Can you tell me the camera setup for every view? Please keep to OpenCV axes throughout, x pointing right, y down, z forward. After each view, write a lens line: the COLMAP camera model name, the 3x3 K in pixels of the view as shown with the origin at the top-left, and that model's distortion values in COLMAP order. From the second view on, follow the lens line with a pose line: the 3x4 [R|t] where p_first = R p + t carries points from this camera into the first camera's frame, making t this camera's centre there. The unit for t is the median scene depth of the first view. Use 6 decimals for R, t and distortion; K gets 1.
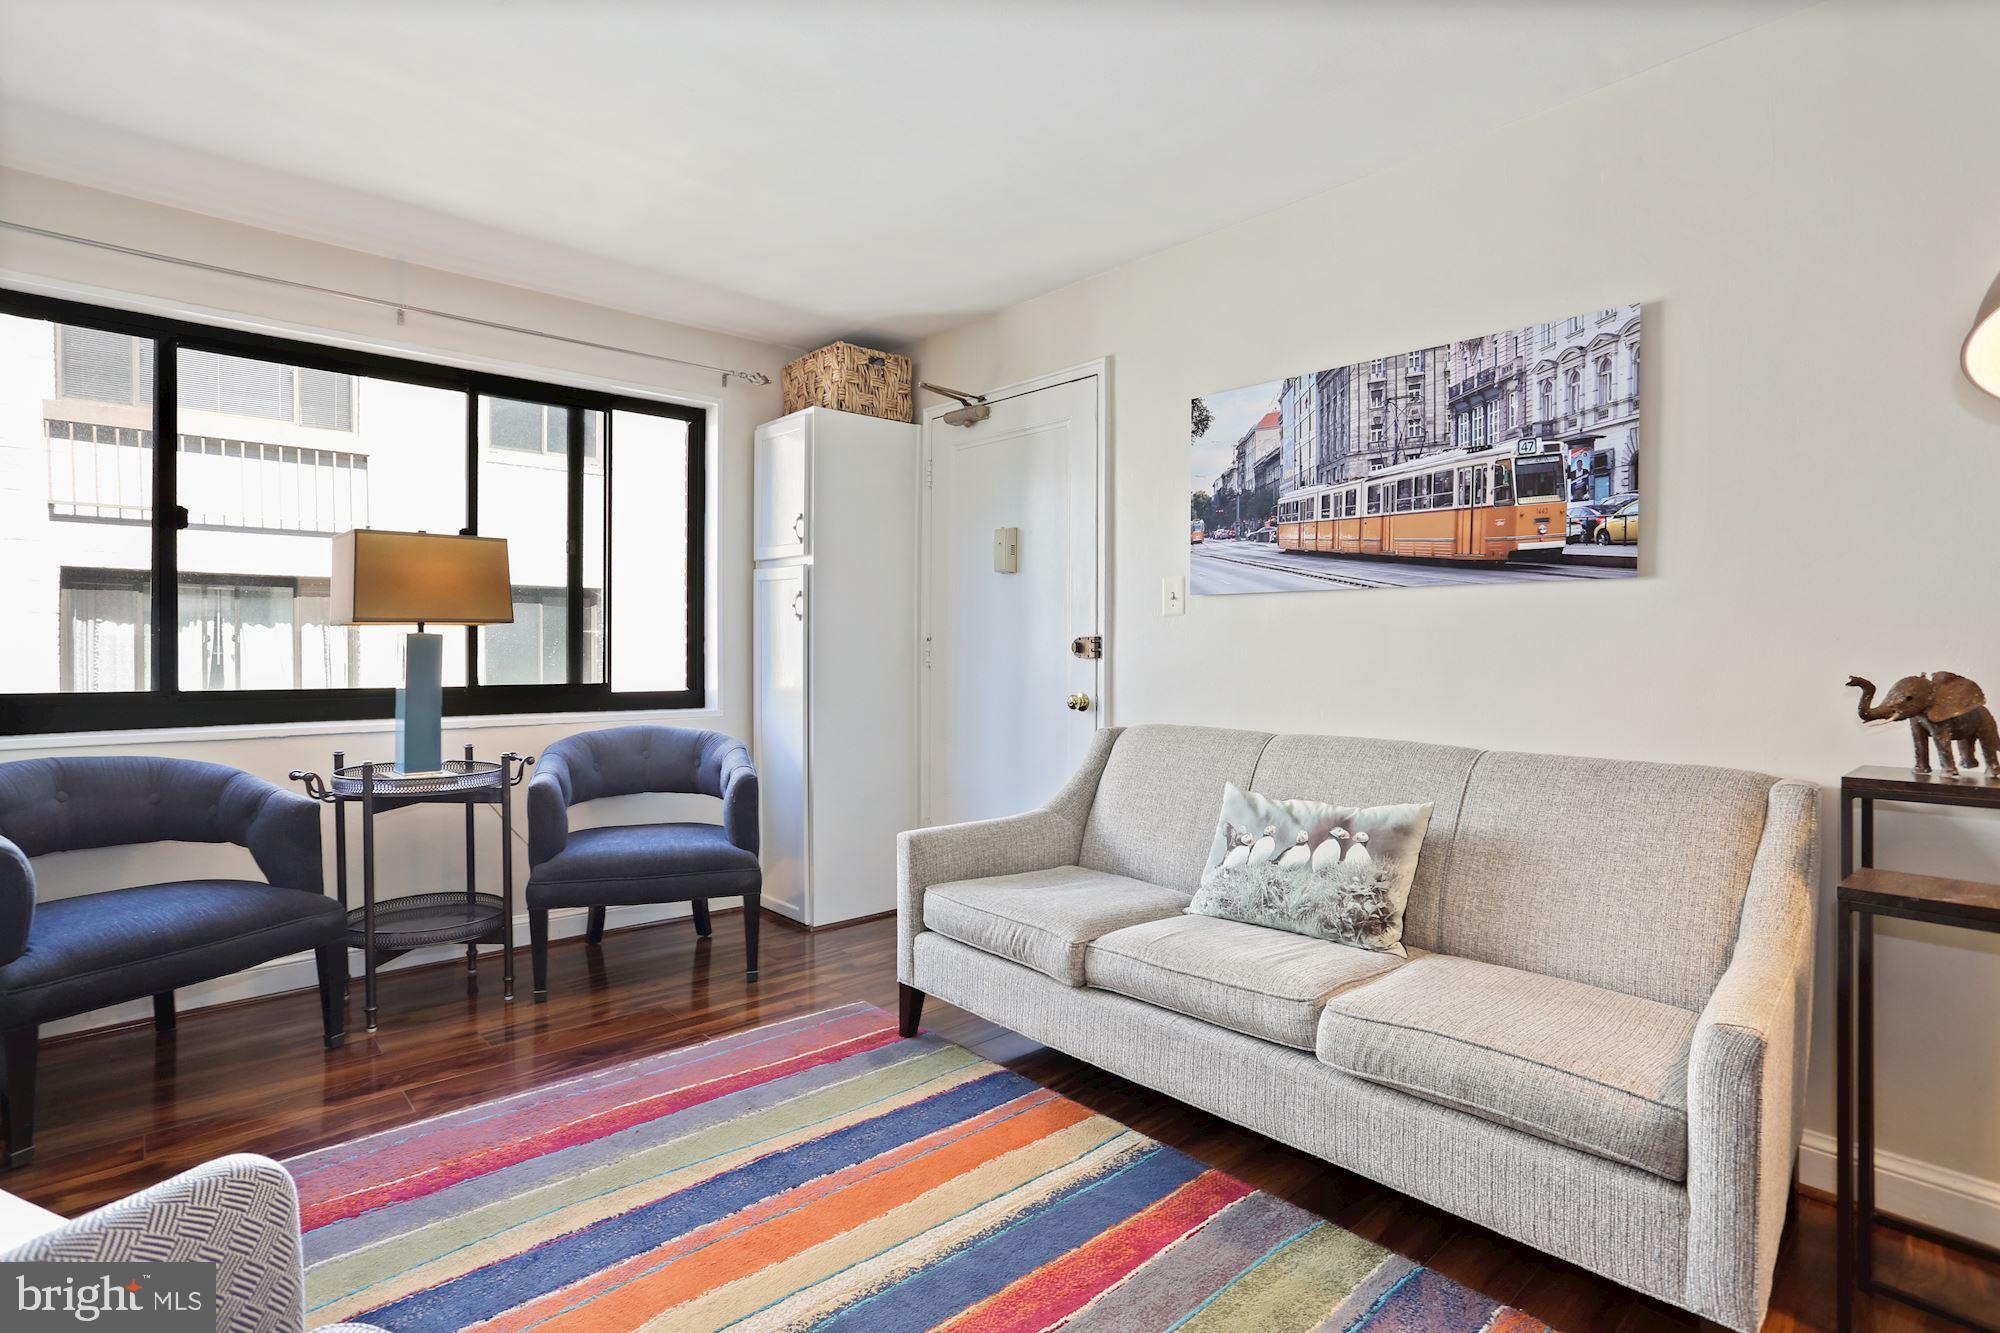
lens RADIAL K [[983.9, 0, 985.6], [0, 983.9, 658.1], [0, 0, 1]] dist [-0.054978, 0.027071]
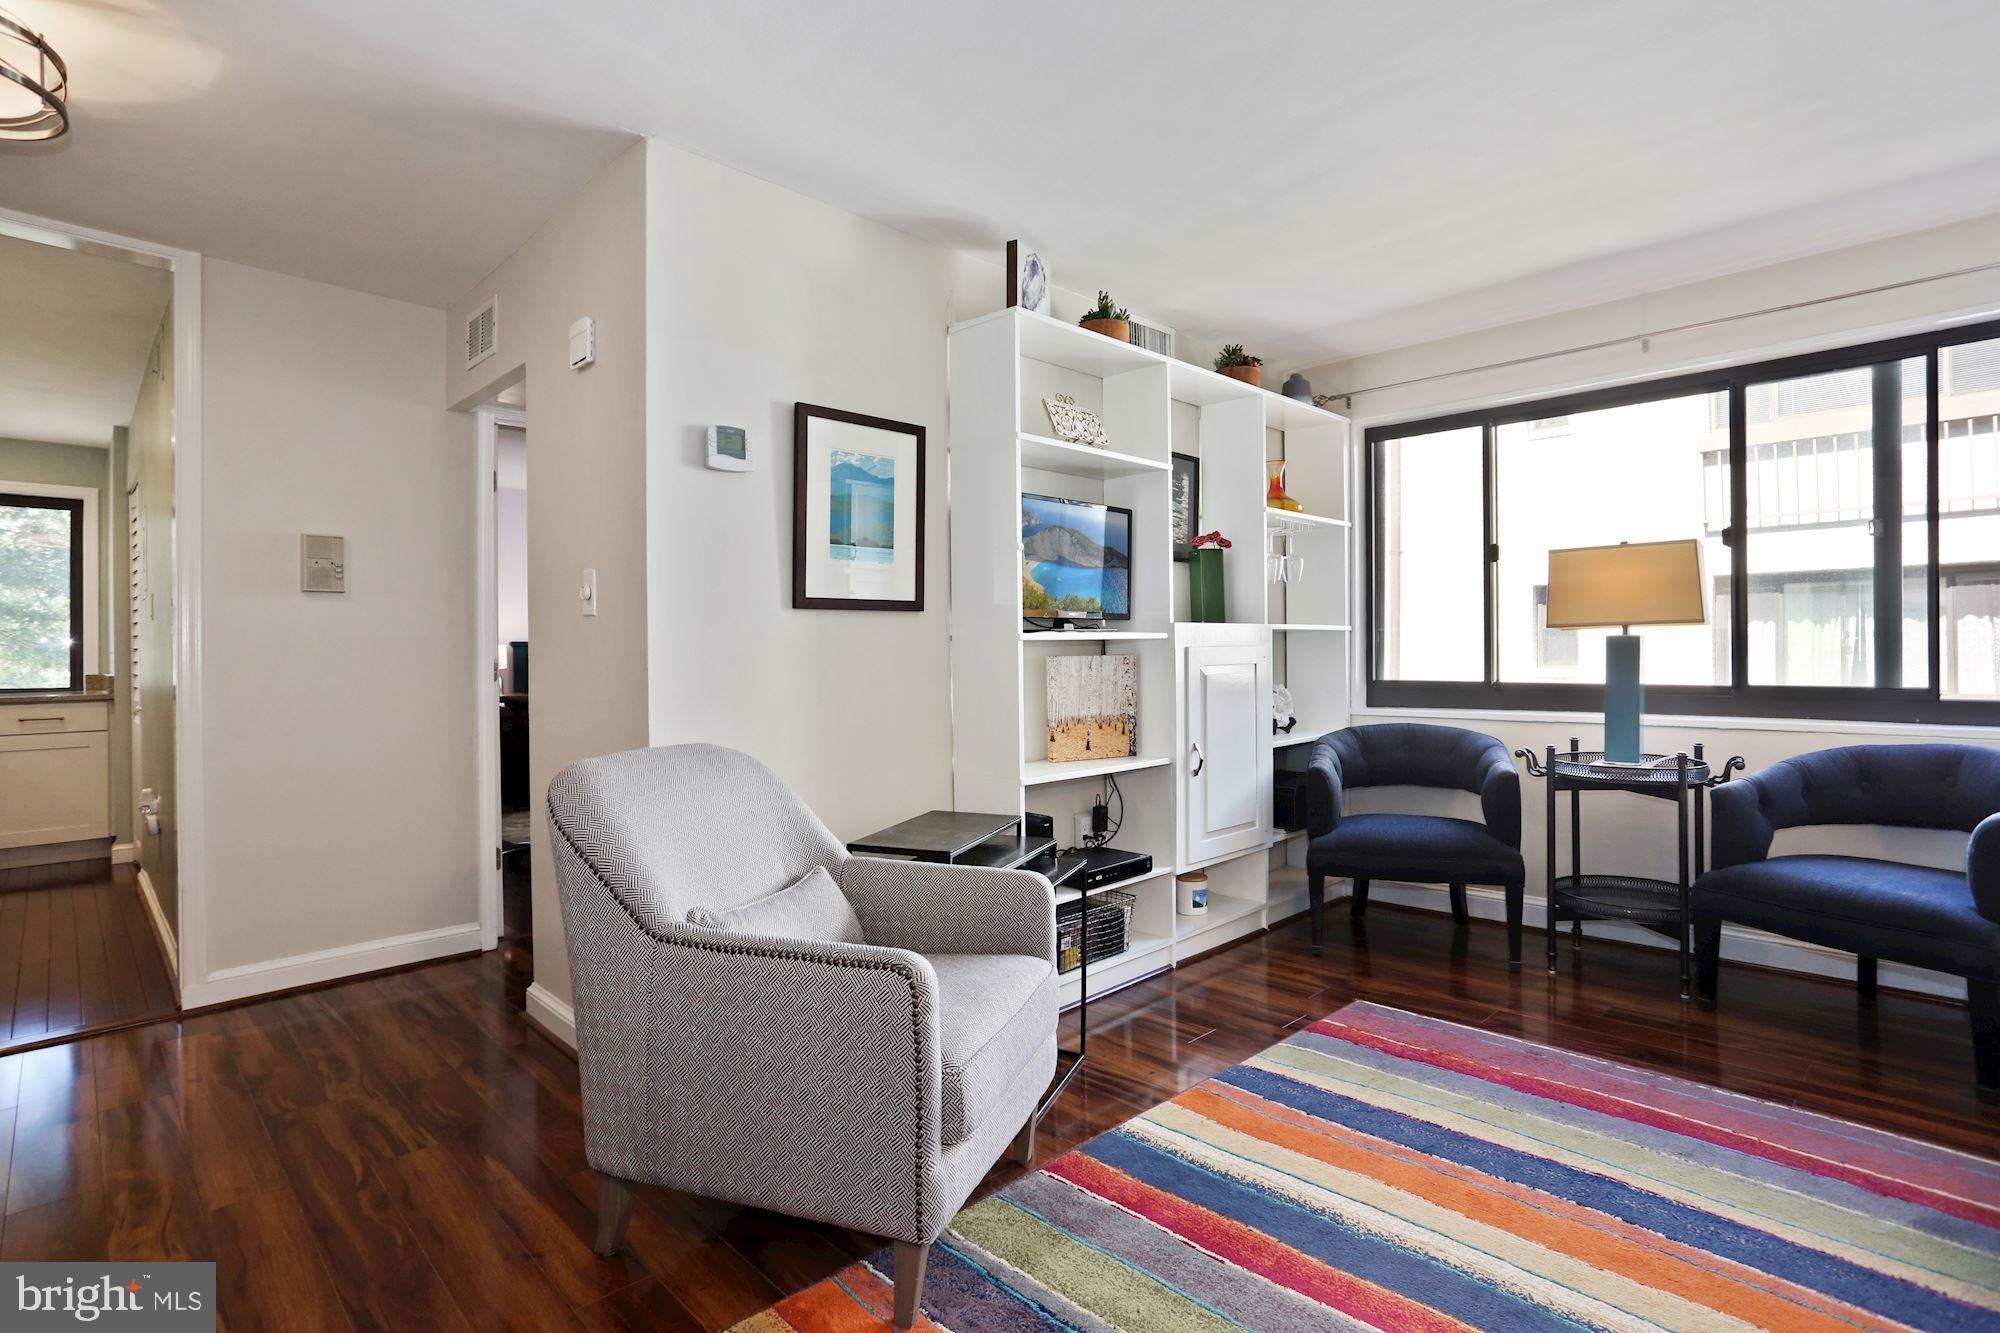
lens RADIAL K [[983.9, 0, 991.6], [0, 983.9, 651.4], [0, 0, 1]] dist [-0.054978, 0.027071]
pose [[0.034504, -0.004220, -0.999396, 0.581134], [0.000292, 0.999991, -0.004213, -0.003583], [0.999405, -0.000146, 0.034505, 0.293722]]
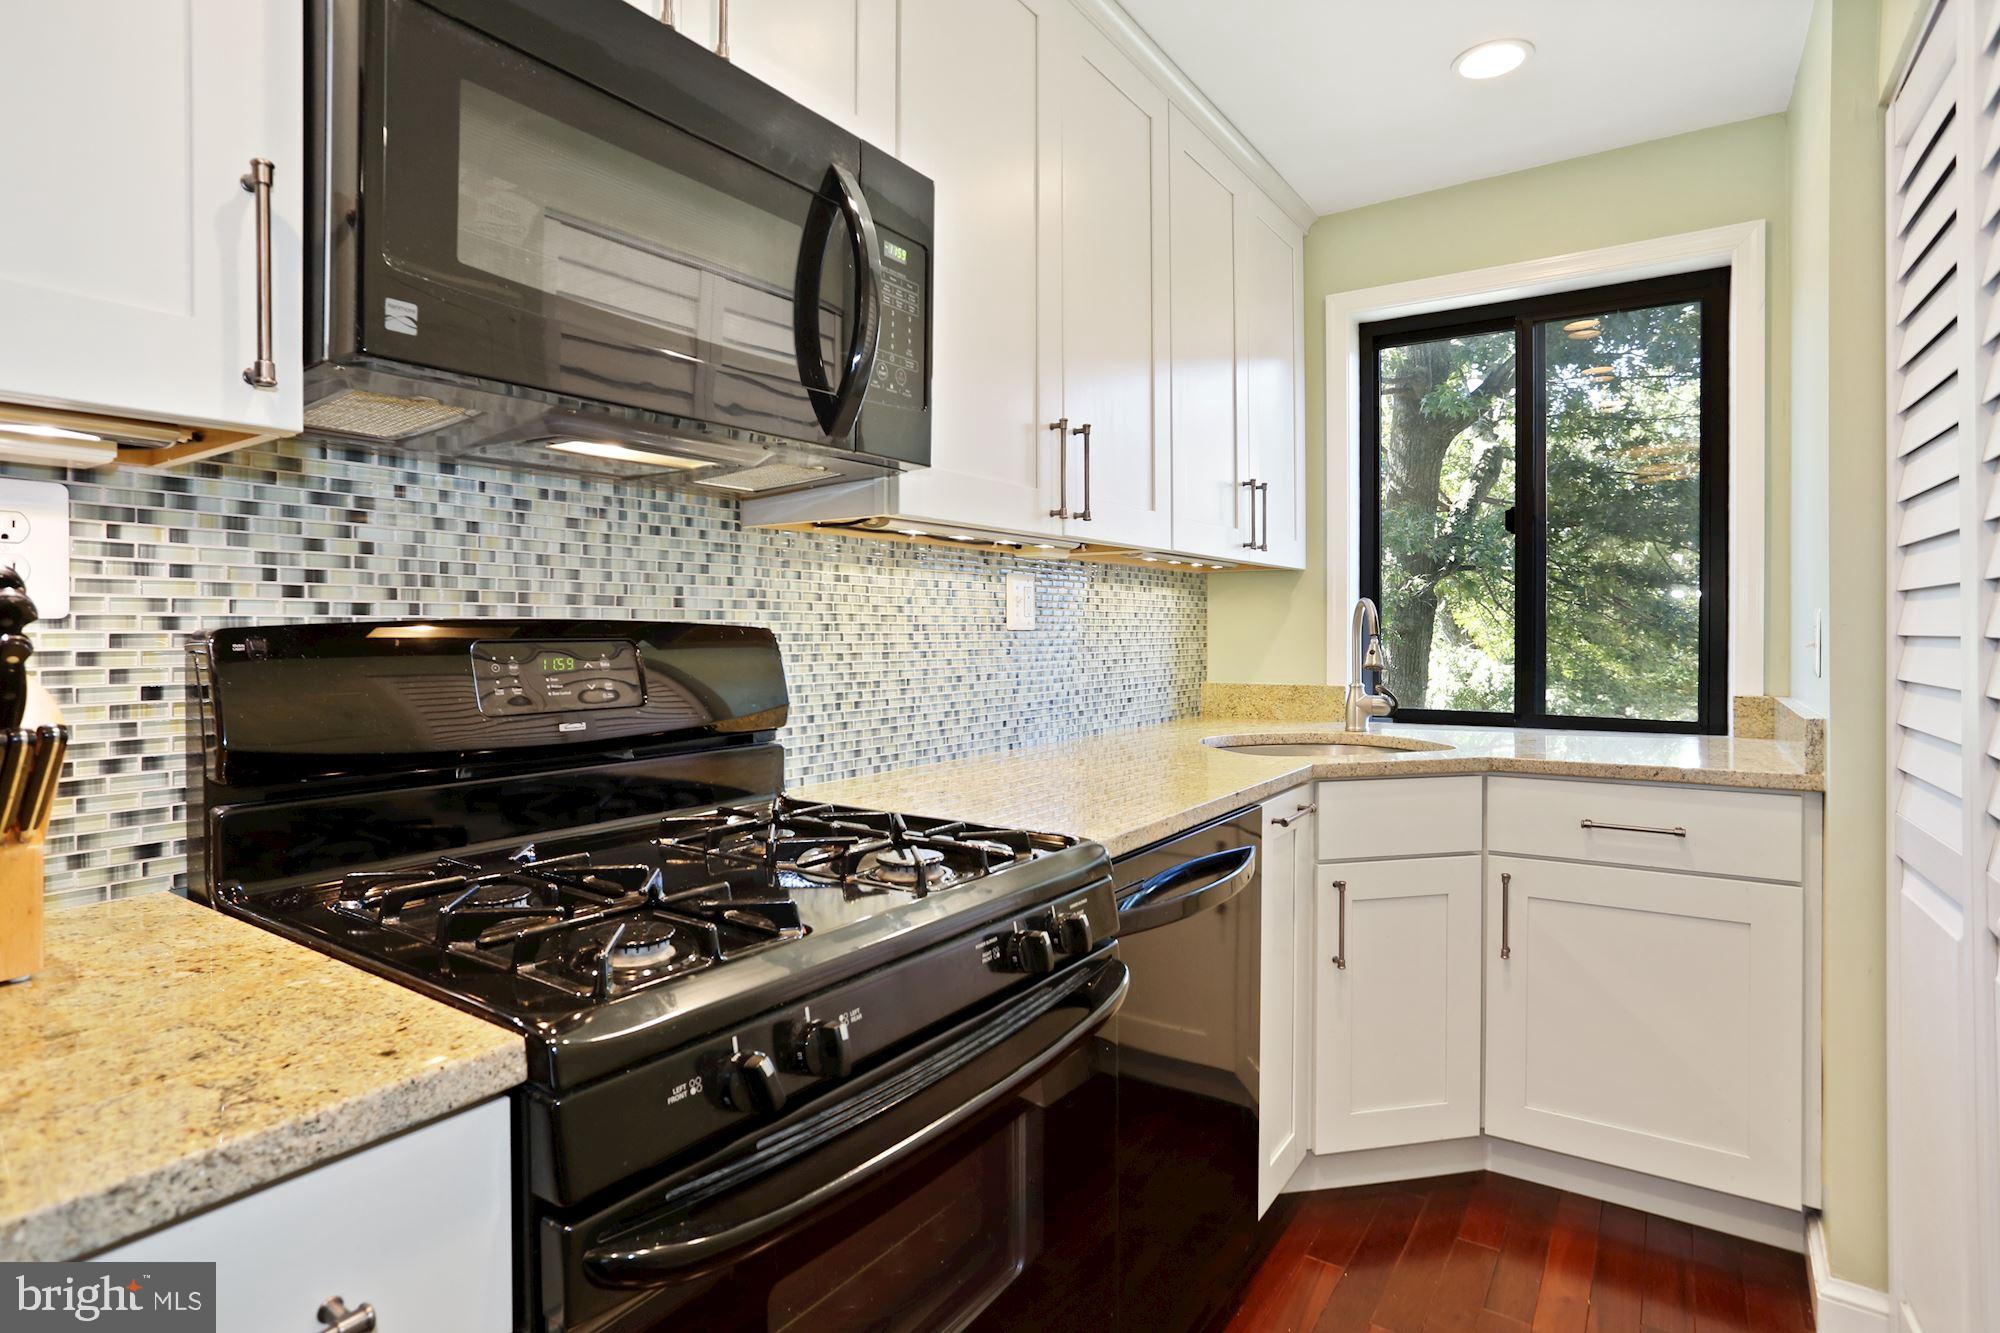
lens RADIAL K [[1025.4, 0, 970.2], [0, 1025.4, 633.8], [0, 0, 1]] dist [-0.062976, 0.019644]
pose [[-0.977331, -0.003079, -0.211697, -0.903050], [-0.005590, 0.999921, 0.011260, -0.022092], [0.211645, 0.012188, -0.977271, -1.054138]]
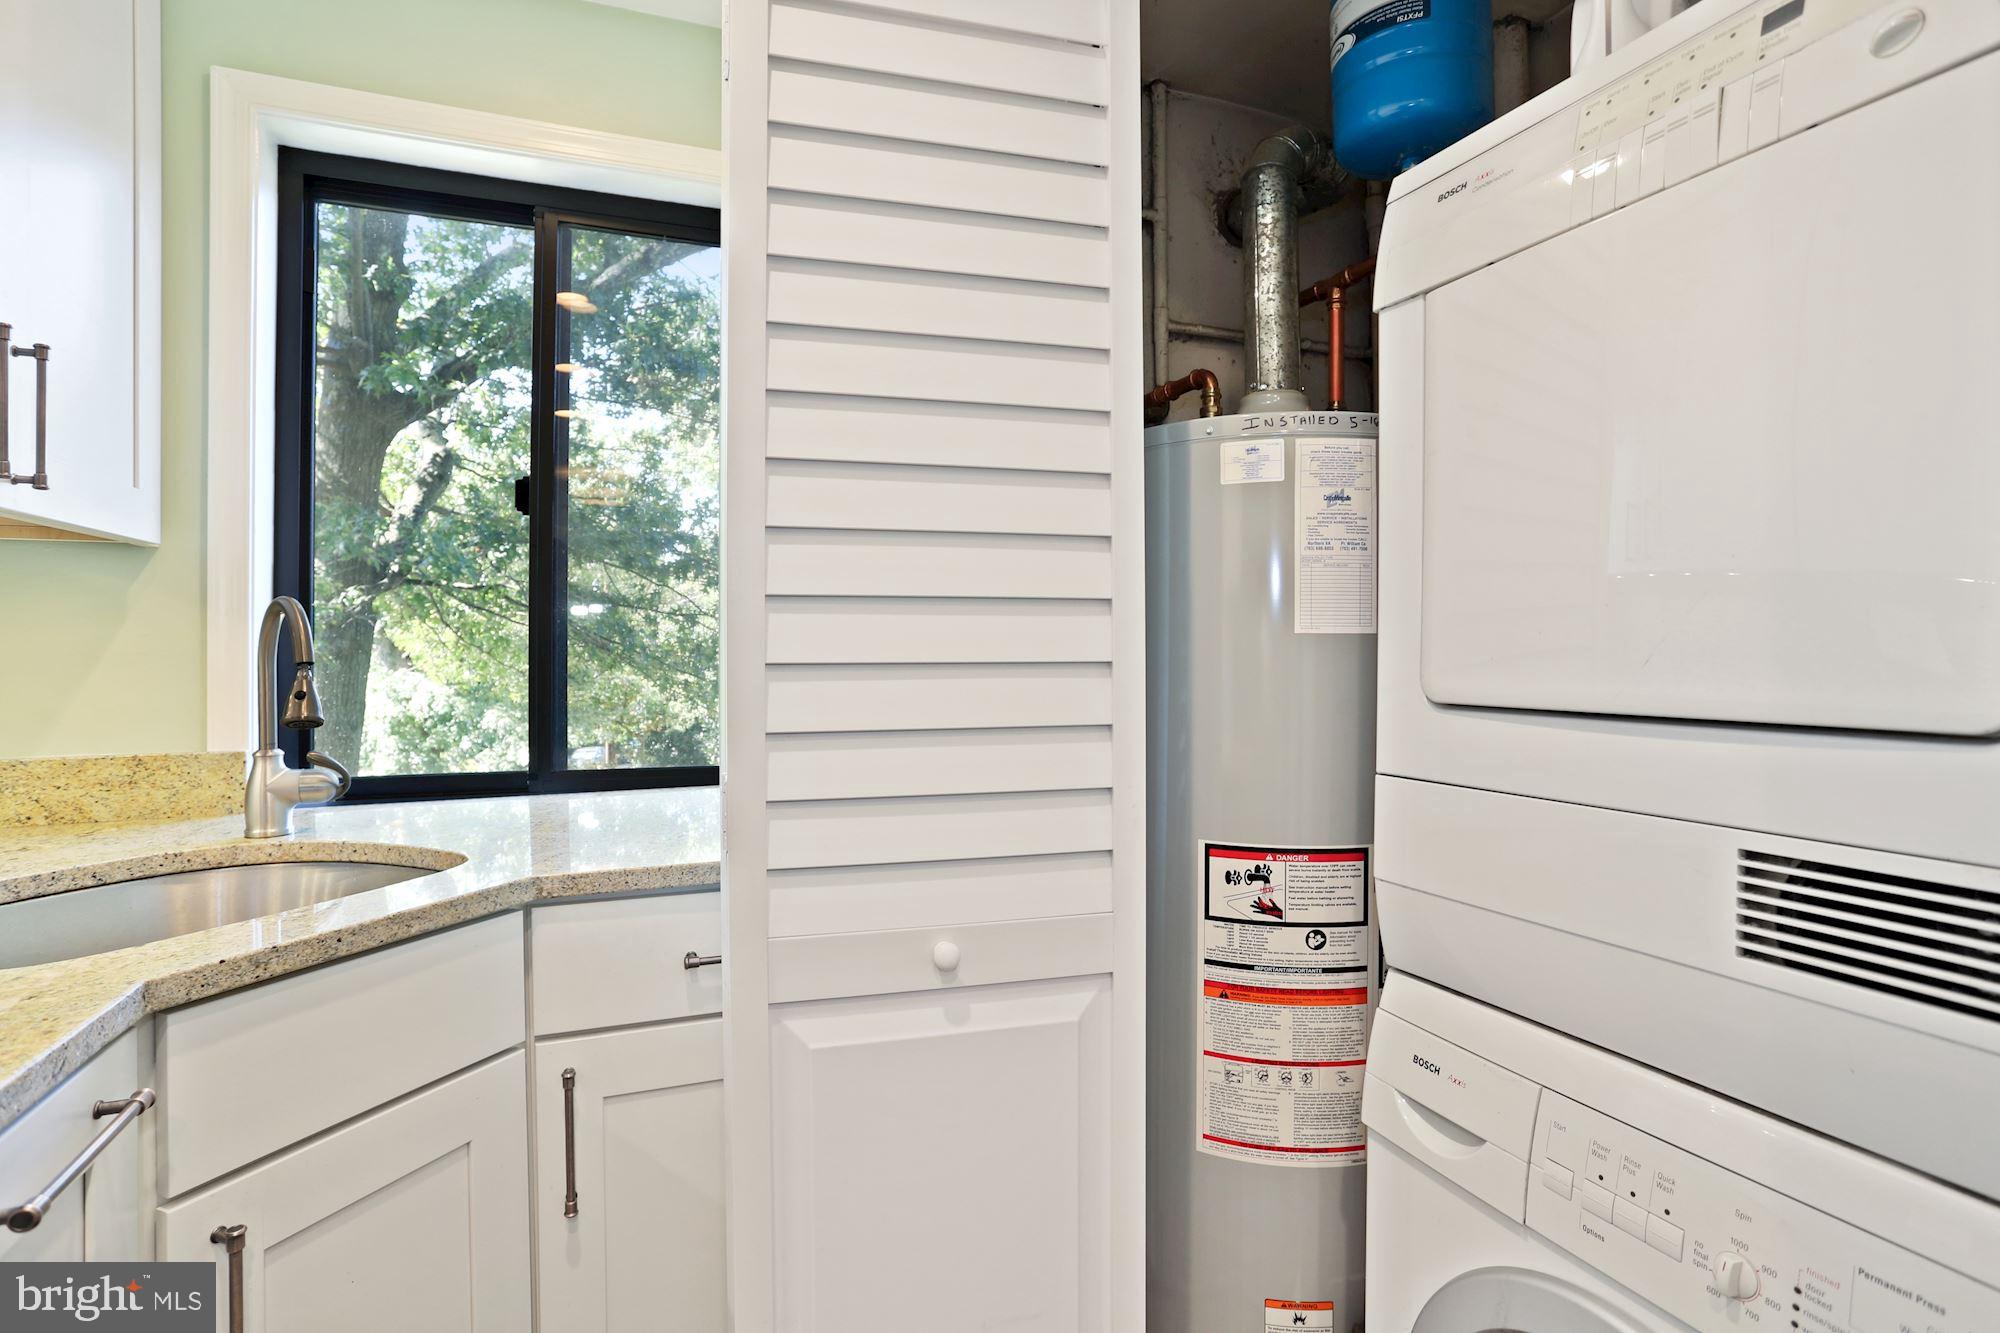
lens RADIAL K [[983.9, 0, 989.5], [0, 983.9, 648.6], [0, 0, 1]] dist [-0.054978, 0.027071]
pose [[-0.344560, -0.003961, -0.938756, -1.139455], [-0.006484, 0.999977, -0.001839, -0.022078], [0.938742, 0.005453, -0.344578, -1.415012]]
